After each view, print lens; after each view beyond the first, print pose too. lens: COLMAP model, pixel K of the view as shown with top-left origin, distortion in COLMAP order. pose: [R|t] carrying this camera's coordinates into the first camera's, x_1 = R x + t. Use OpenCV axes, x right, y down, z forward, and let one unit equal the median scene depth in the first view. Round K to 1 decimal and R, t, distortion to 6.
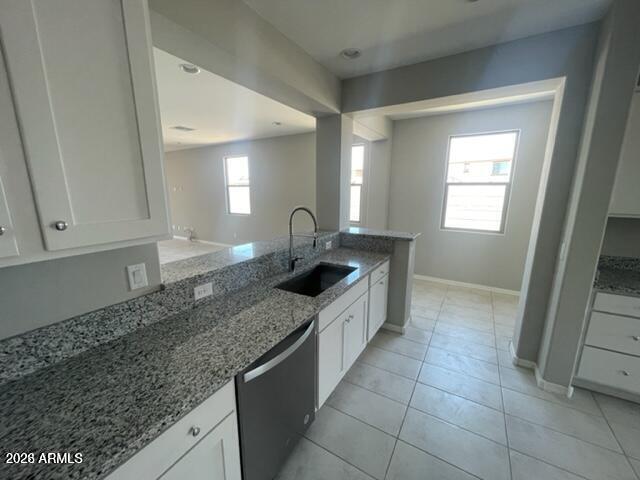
lens RADIAL K [[261.1, 0, 317.9], [0, 261.1, 240.5], [0, 0, 1]] dist [0.003149, -0.000508]
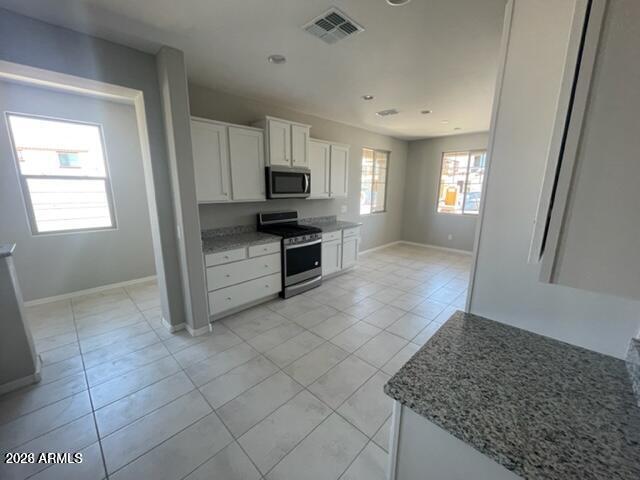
lens RADIAL K [[261.1, 0, 316.6], [0, 261.1, 241.6], [0, 0, 1]] dist [0.003149, -0.000508]
pose [[0.225740, -0.203728, 0.952647, -0.131383], [0.181472, 0.969566, 0.164344, -0.002559], [-0.957136, 0.135779, 0.255841, 0.013417]]
